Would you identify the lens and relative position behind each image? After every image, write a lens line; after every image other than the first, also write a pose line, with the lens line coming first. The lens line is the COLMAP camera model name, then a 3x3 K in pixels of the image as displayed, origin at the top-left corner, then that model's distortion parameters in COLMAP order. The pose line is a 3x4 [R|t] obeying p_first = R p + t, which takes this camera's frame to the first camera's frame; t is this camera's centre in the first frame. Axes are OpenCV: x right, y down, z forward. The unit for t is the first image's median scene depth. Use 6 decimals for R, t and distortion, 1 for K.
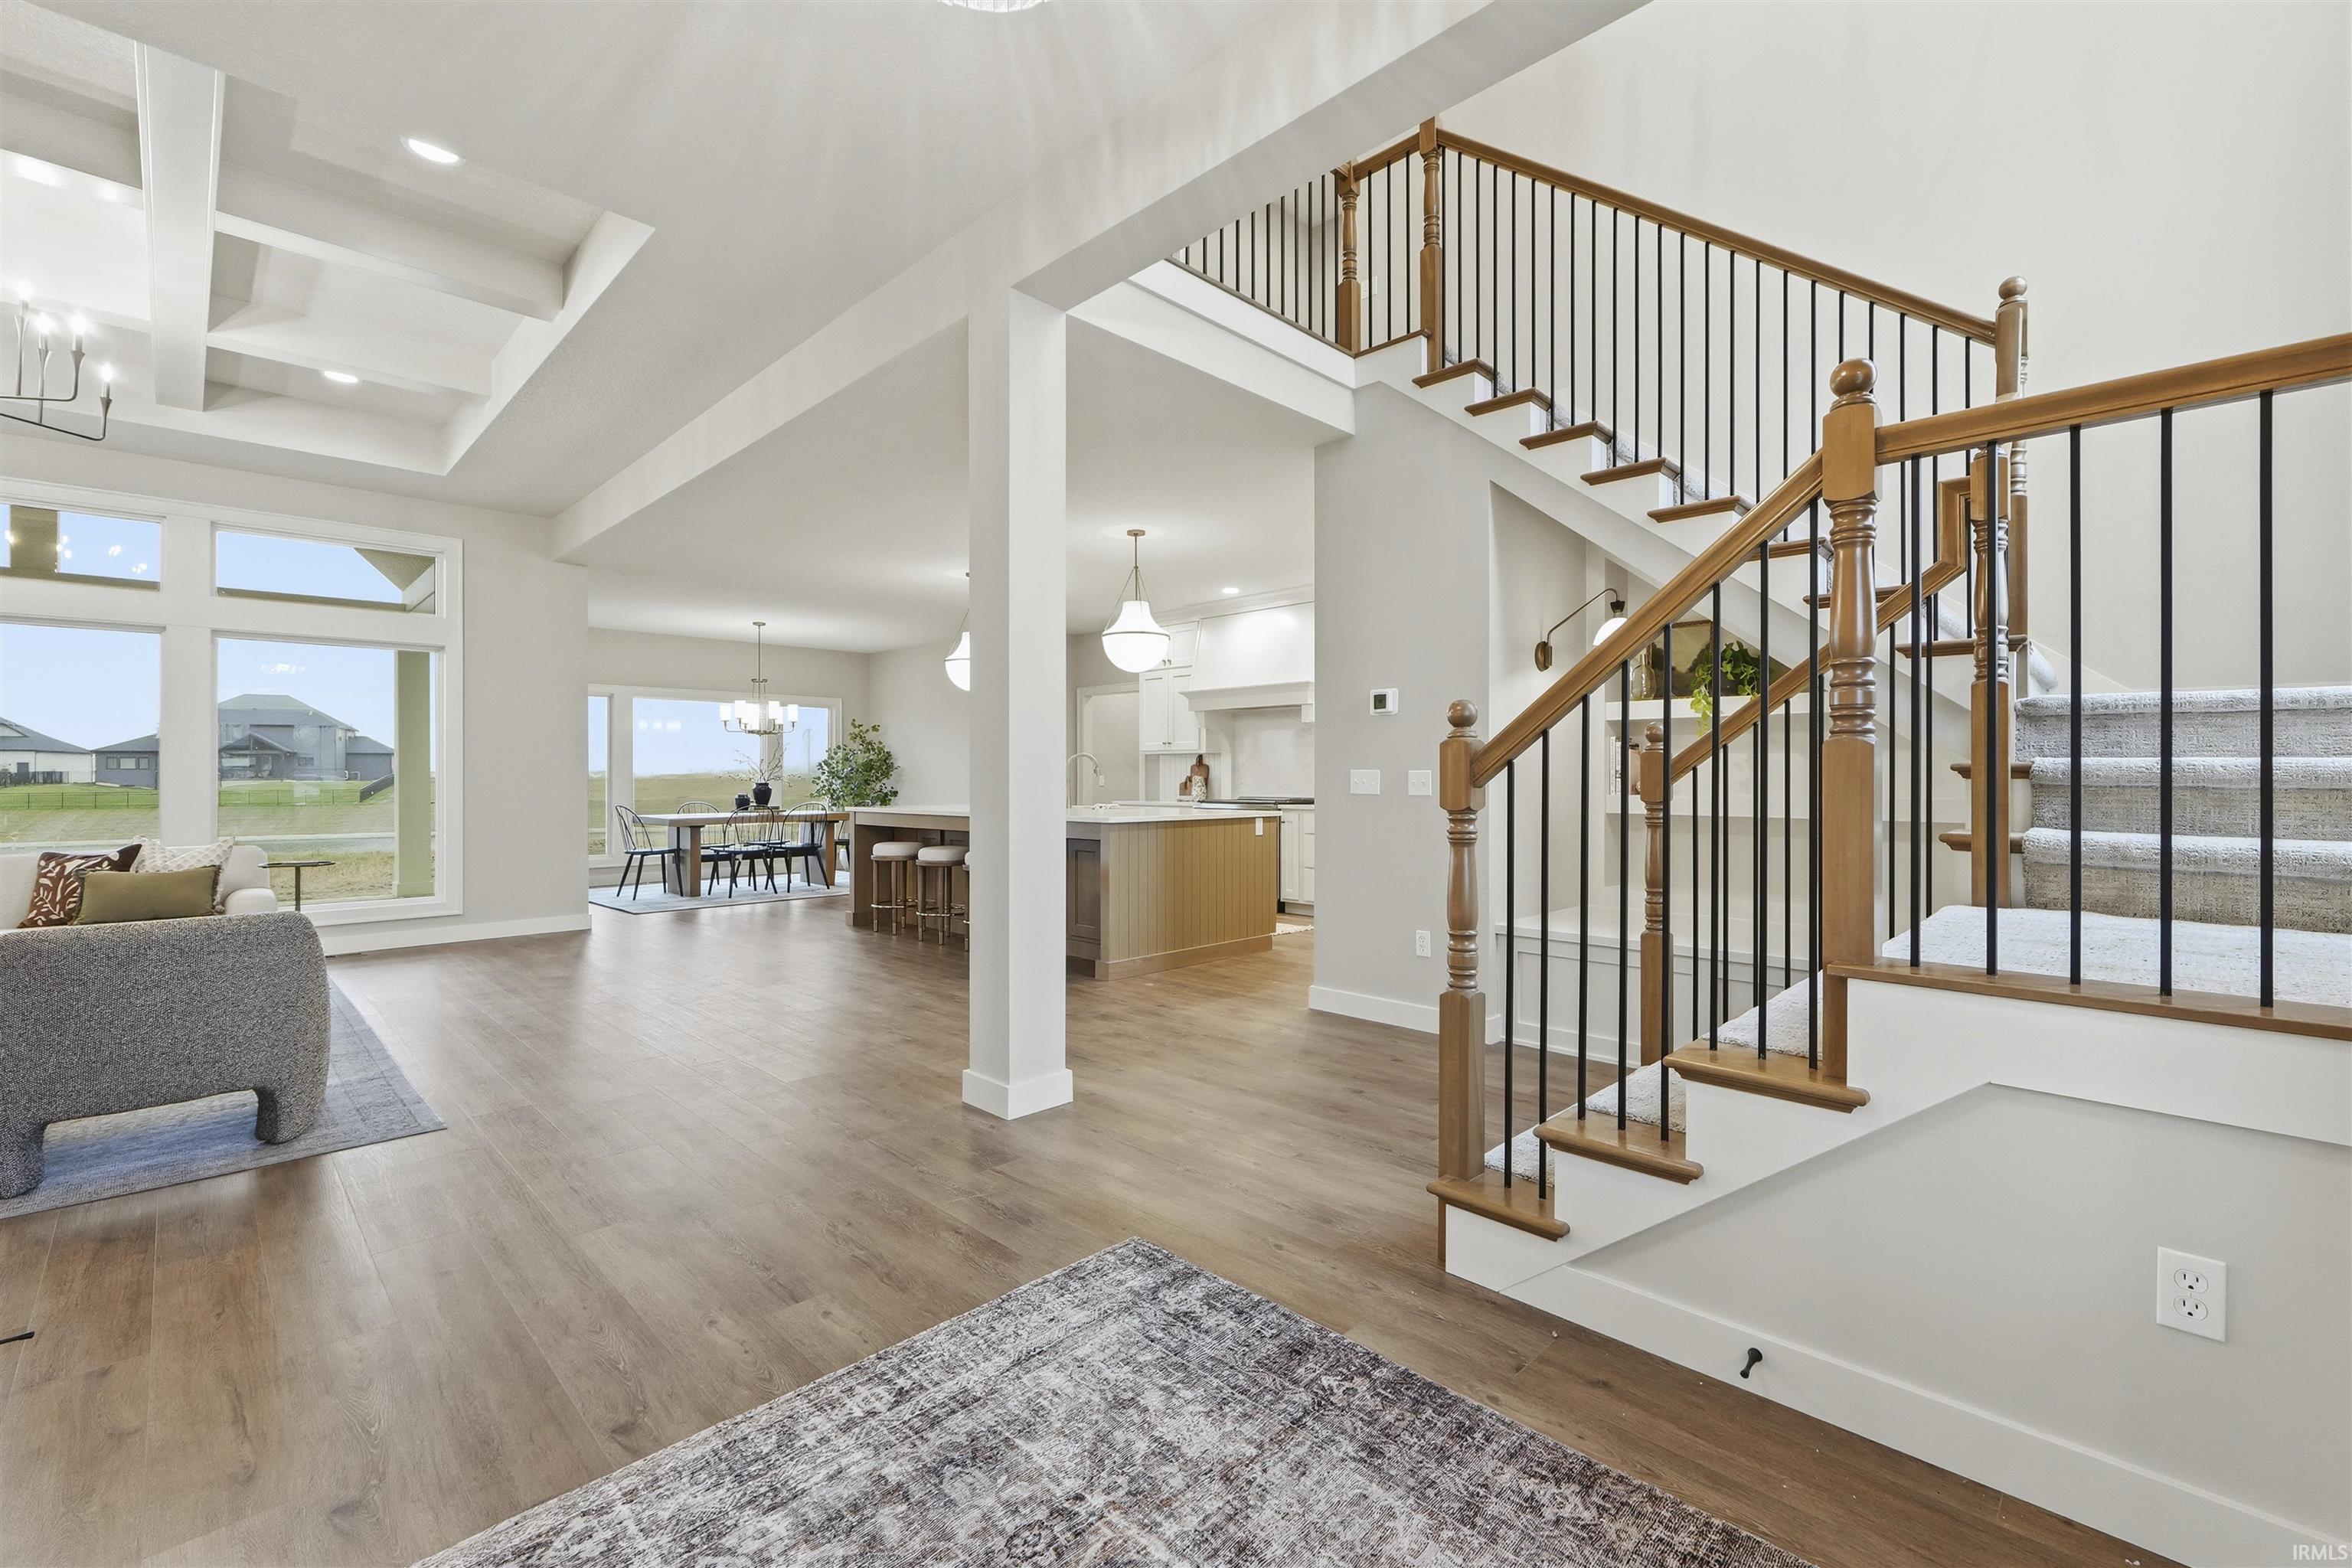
lens RADIAL K [[991.6, 0, 1175.0], [0, 991.6, 783.9], [0, 0, 1]] dist [0.002142, -0.000352]
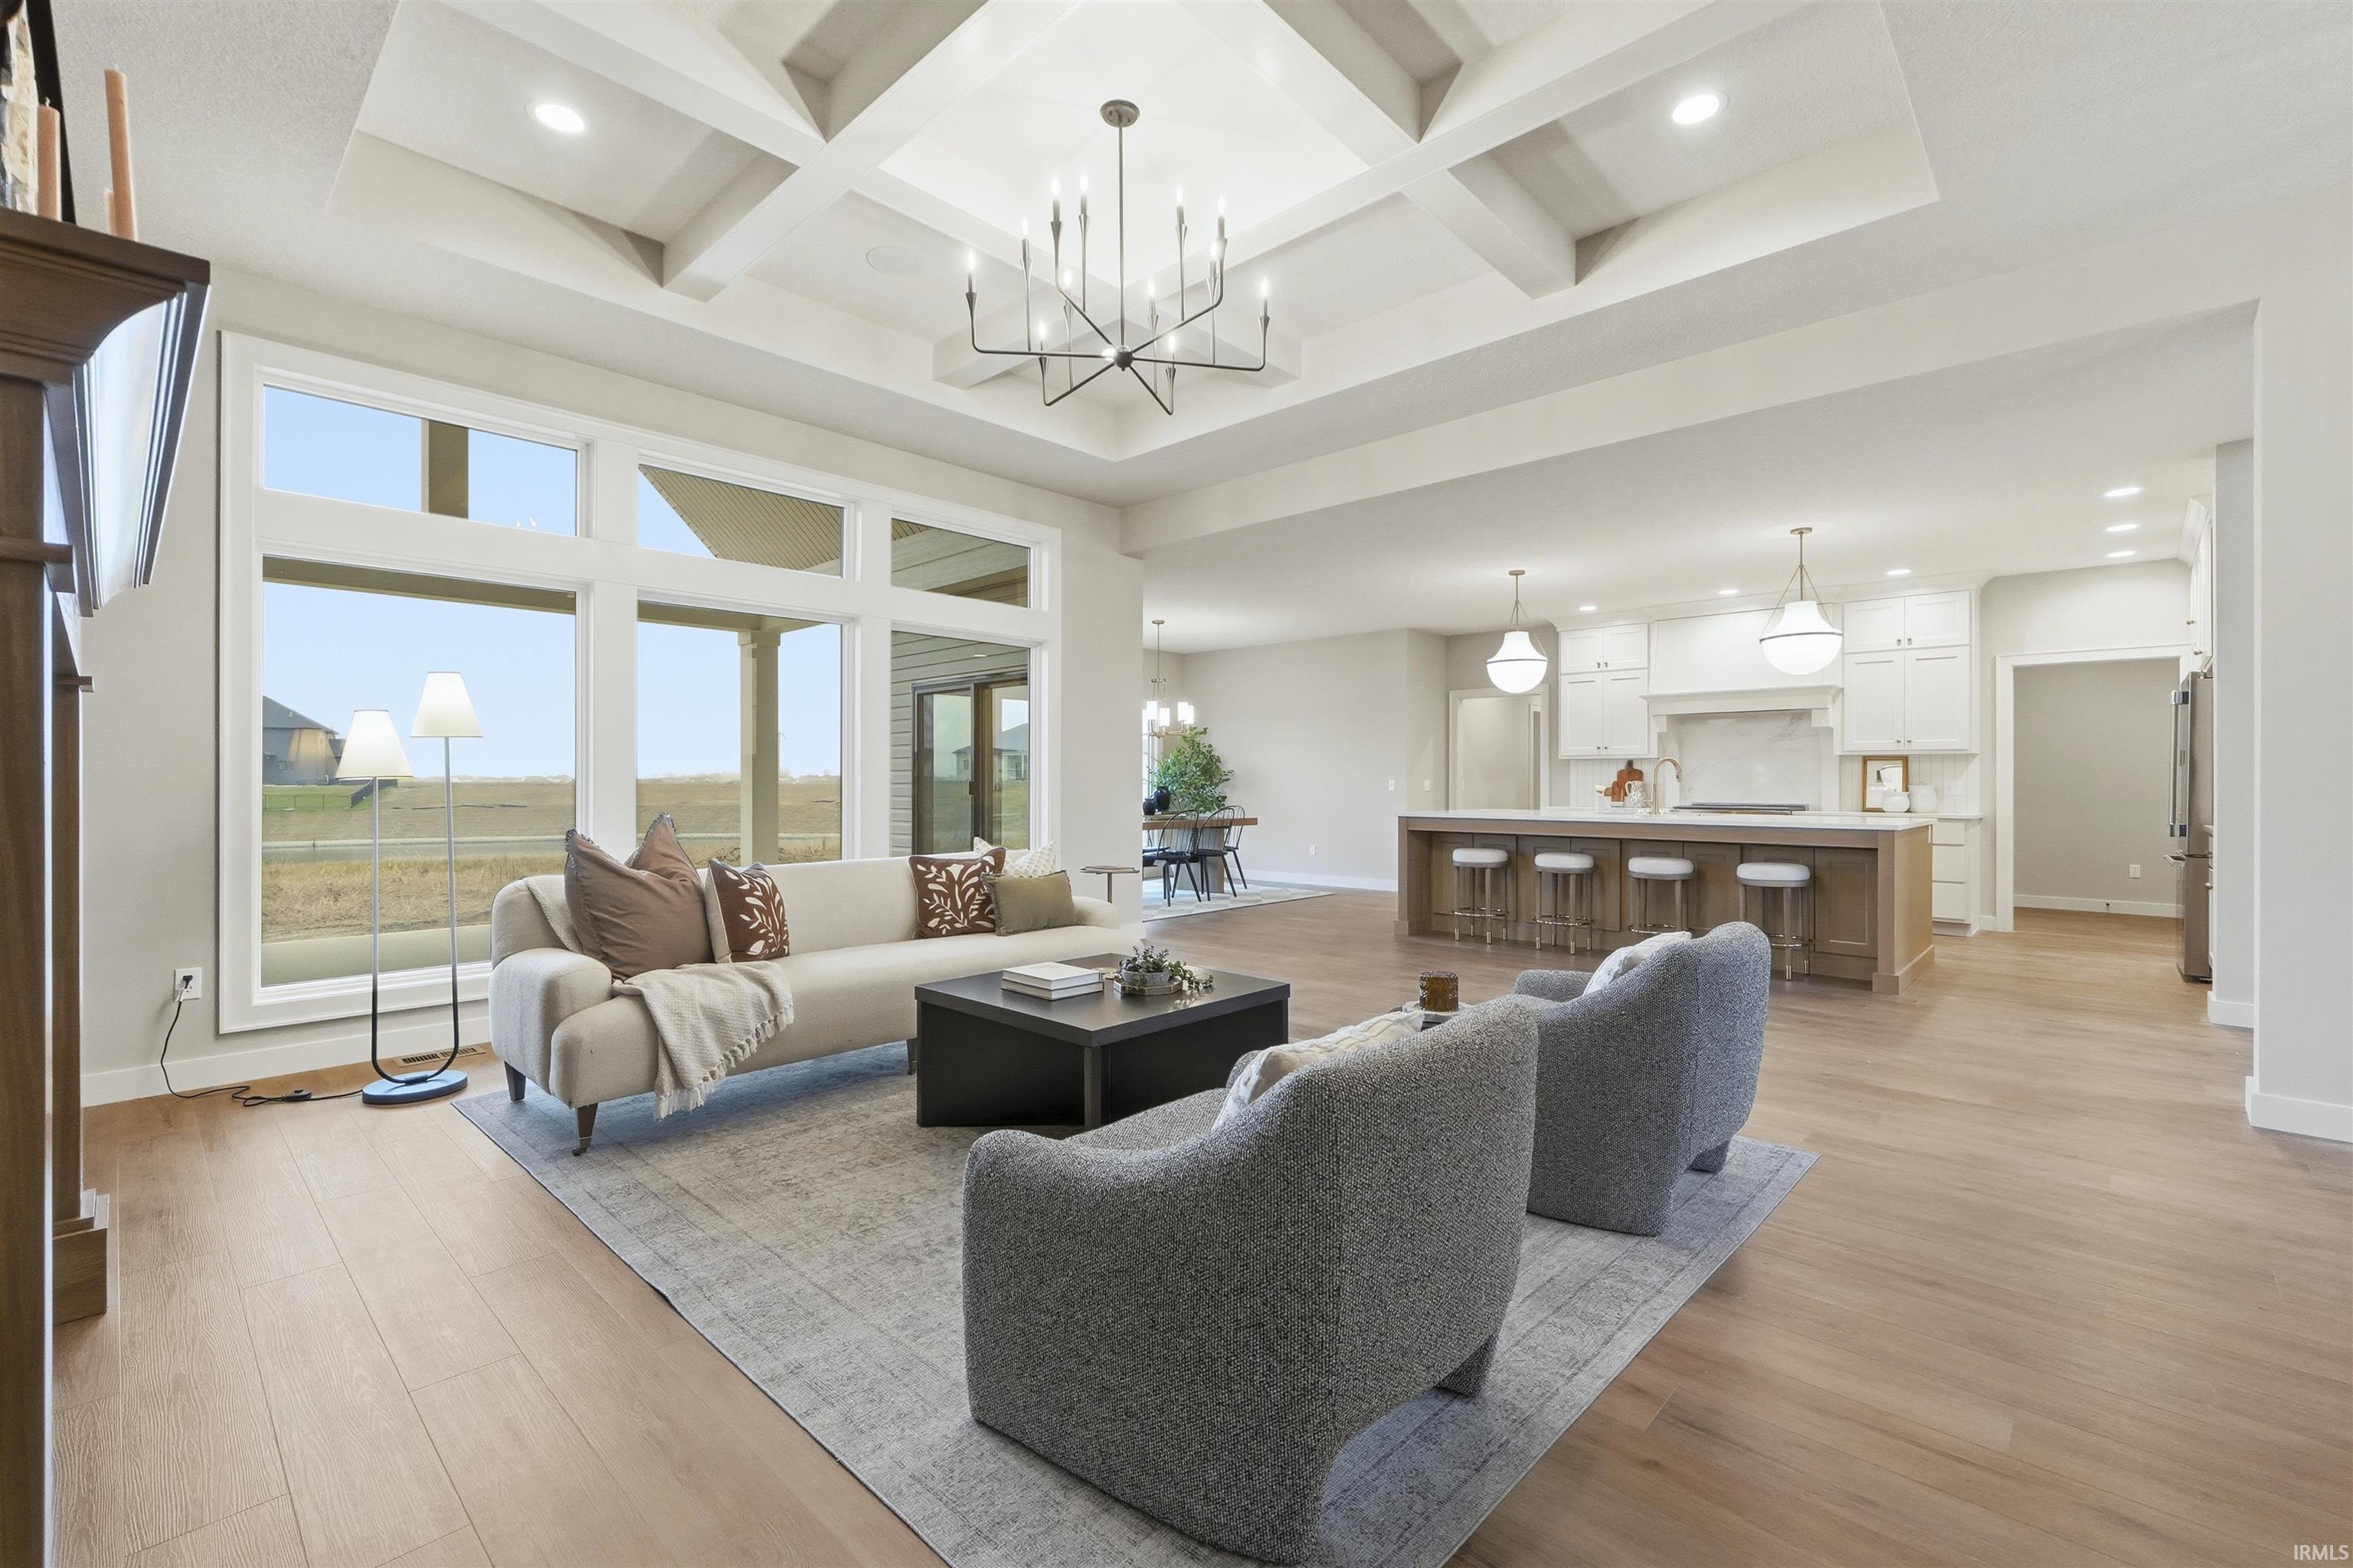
lens RADIAL K [[992.1, 0, 1172.0], [0, 992.1, 776.6], [0, 0, 1]] dist [0.002142, -0.000352]
pose [[0.999684, 0.004399, 0.024763, -0.447977], [-0.004037, 0.999884, -0.014676, 0.003274], [-0.024825, 0.014571, 0.999586, 0.029444]]
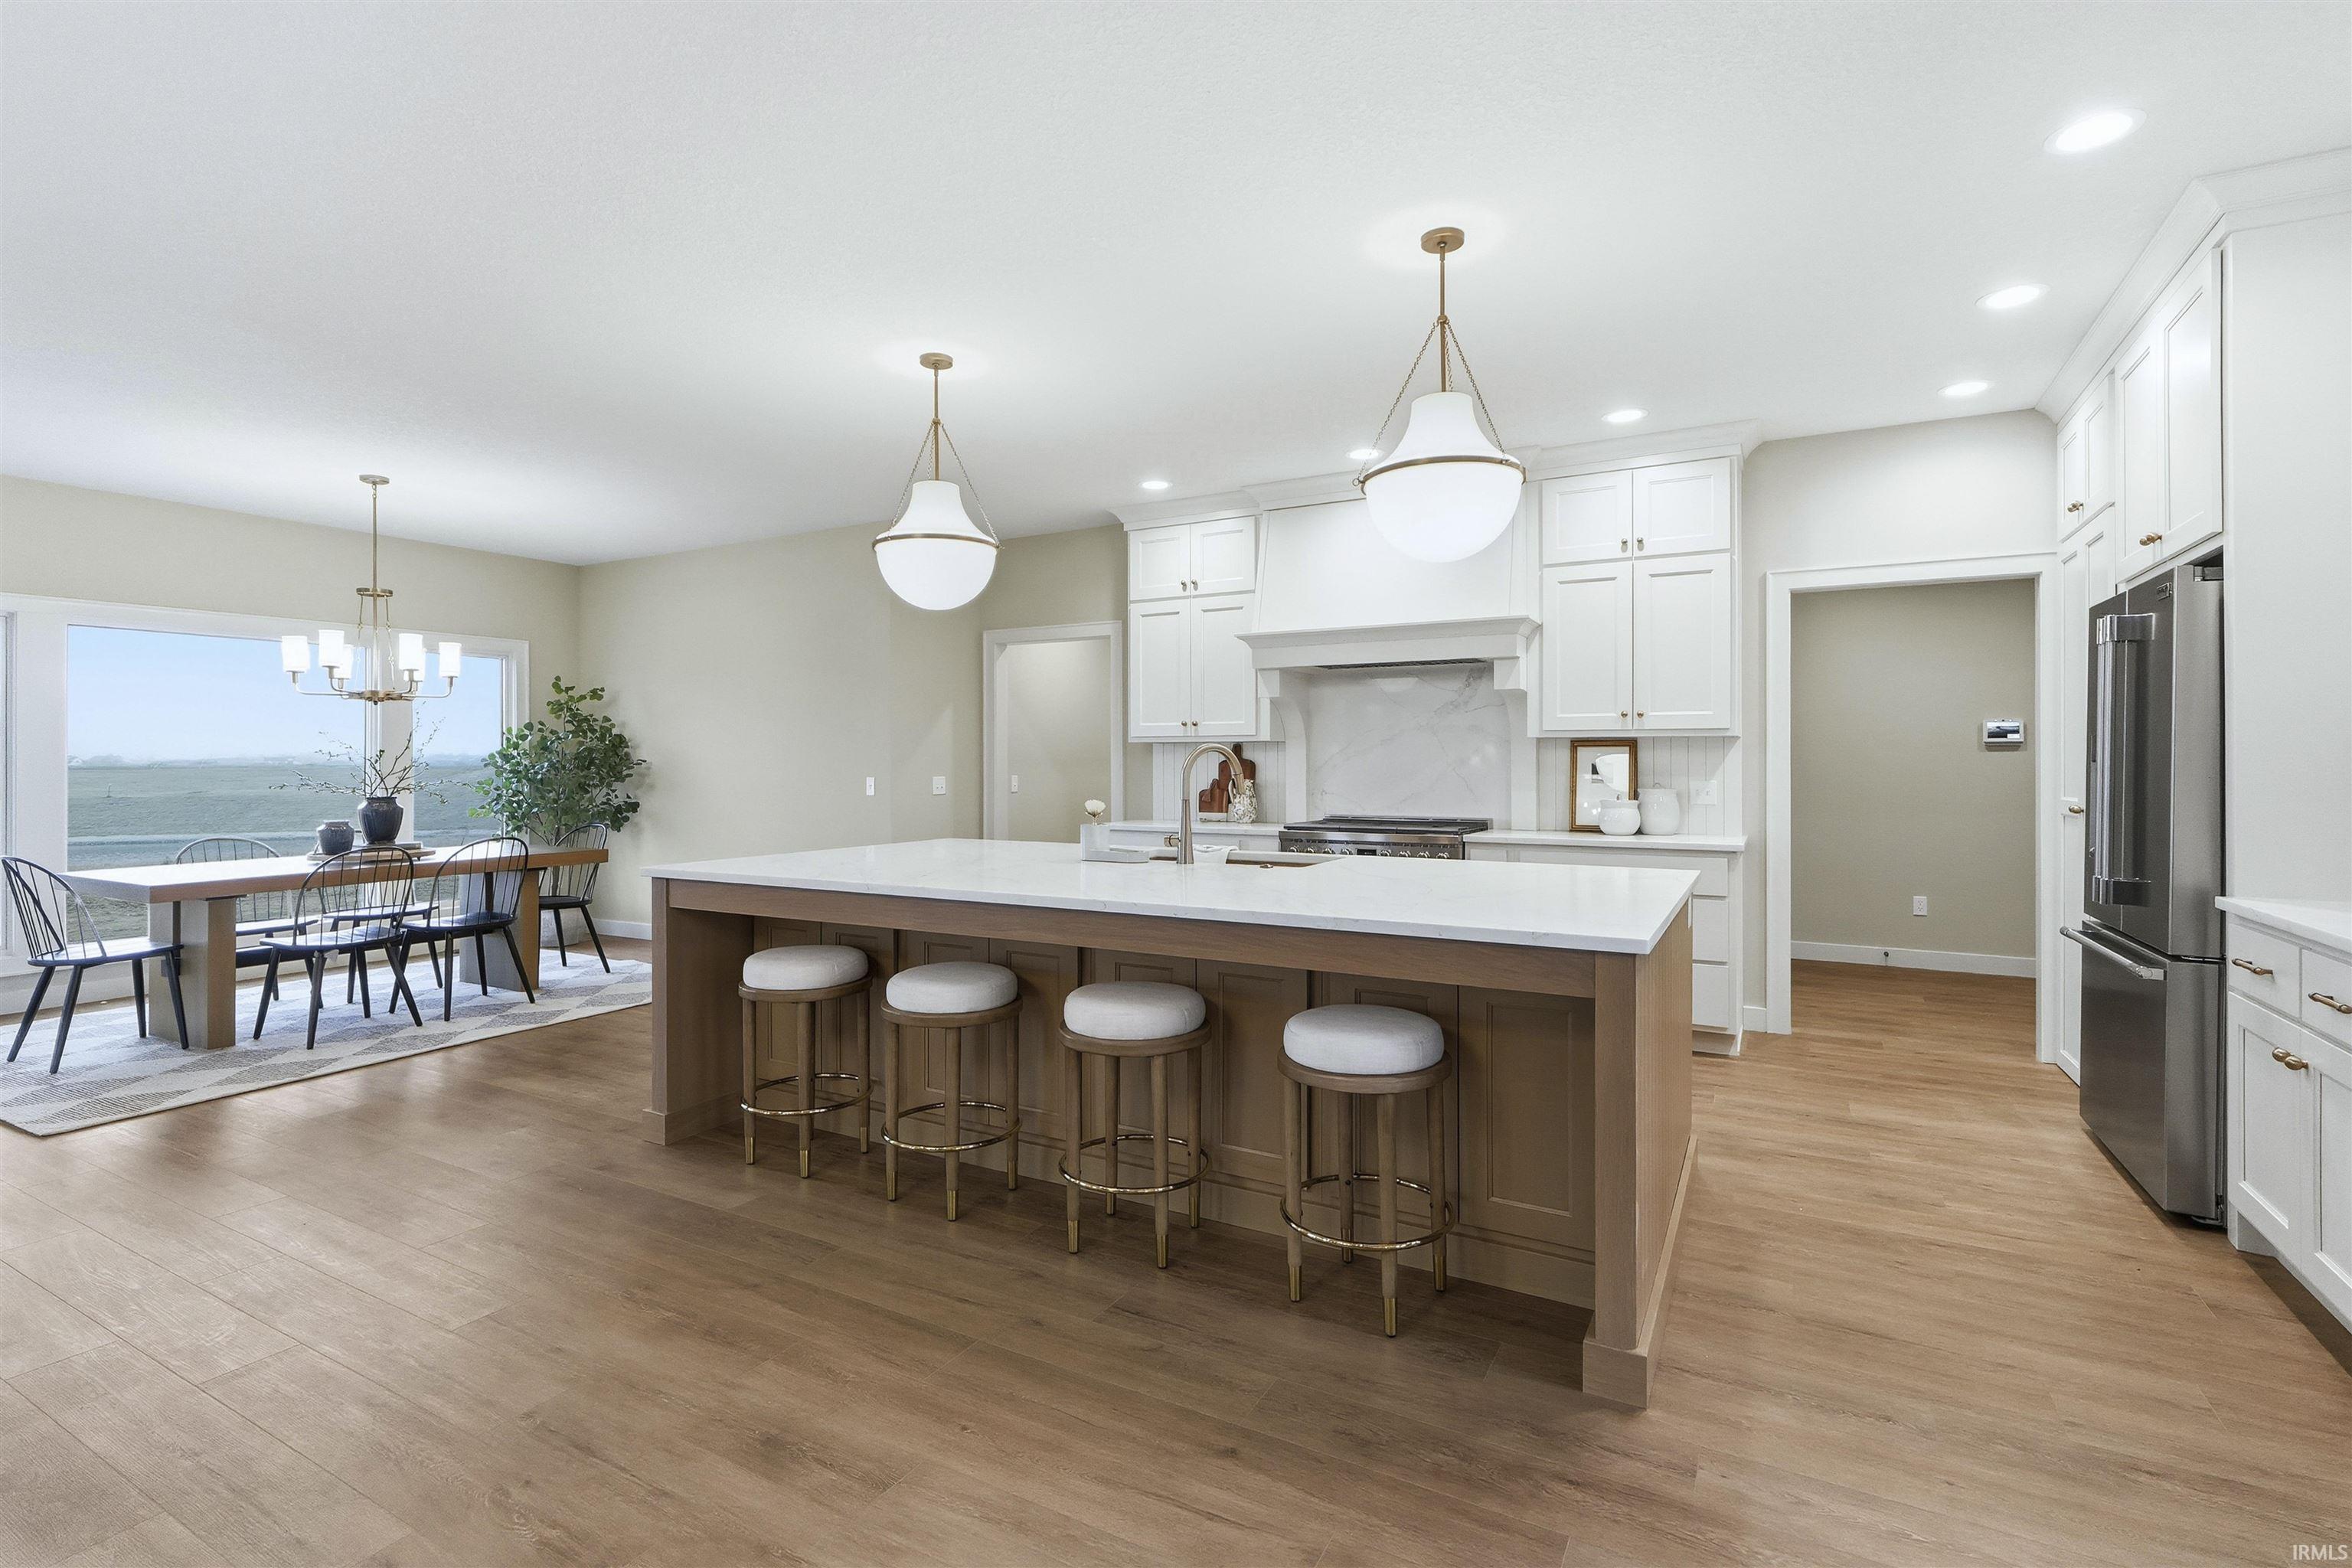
lens RADIAL K [[1083.4, 0, 1175.7], [0, 1083.4, 762.2], [0, 0, 1]] dist [0.004221, 0.000620]
pose [[0.962513, -0.002198, 0.271227, -0.186485], [0.003905, 0.999976, -0.005754, -0.014463], [-0.271208, 0.006597, 0.962498, 0.378141]]
